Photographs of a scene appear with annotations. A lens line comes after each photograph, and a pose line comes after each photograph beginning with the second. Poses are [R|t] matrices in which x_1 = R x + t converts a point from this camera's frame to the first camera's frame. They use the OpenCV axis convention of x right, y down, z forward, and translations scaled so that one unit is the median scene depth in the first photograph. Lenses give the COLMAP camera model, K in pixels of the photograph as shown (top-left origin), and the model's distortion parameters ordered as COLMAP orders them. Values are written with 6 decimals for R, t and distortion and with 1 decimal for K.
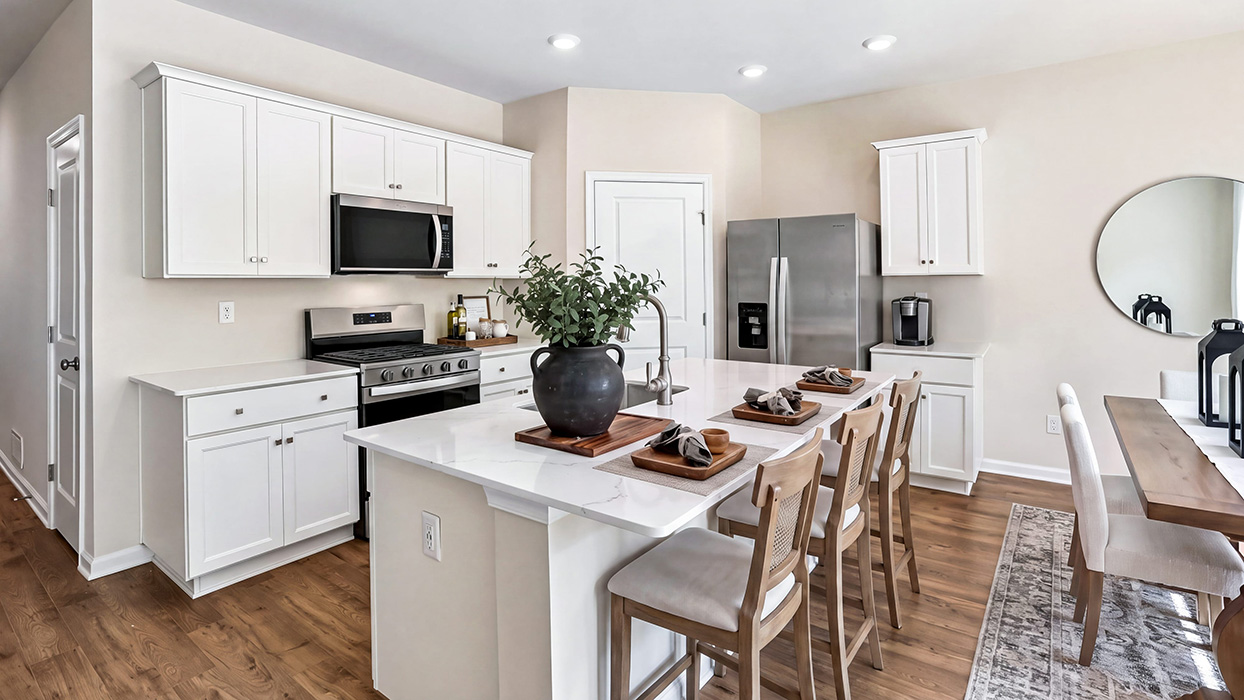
lens RADIAL K [[579.0, 0, 615.2], [0, 579.0, 283.0], [0, 0, 1]] dist [-0.038315, 0.010205]
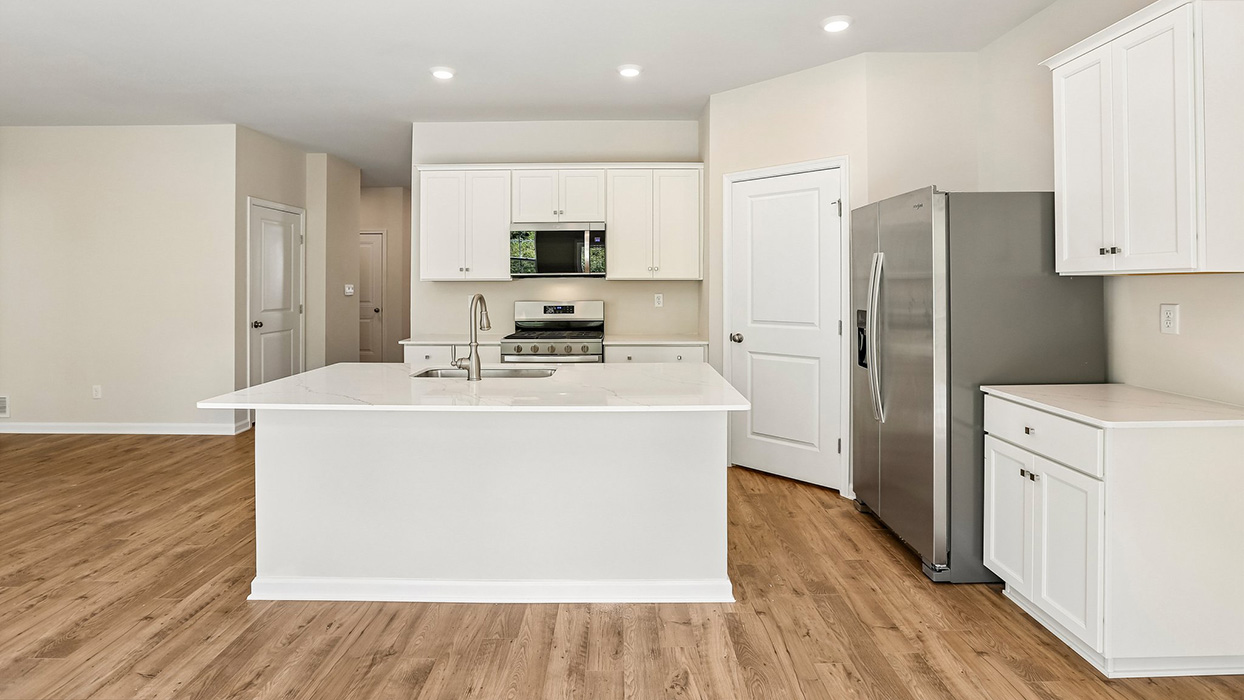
lens RADIAL K [[579.0, 0, 611.8], [0, 579.0, 285.1], [0, 0, 1]] dist [-0.038315, 0.010205]
pose [[0.584303, 0.005797, -0.811515, 0.820227], [-0.003114, 0.999983, 0.004902, -0.004980], [0.811530, -0.000337, 0.584311, 0.313744]]
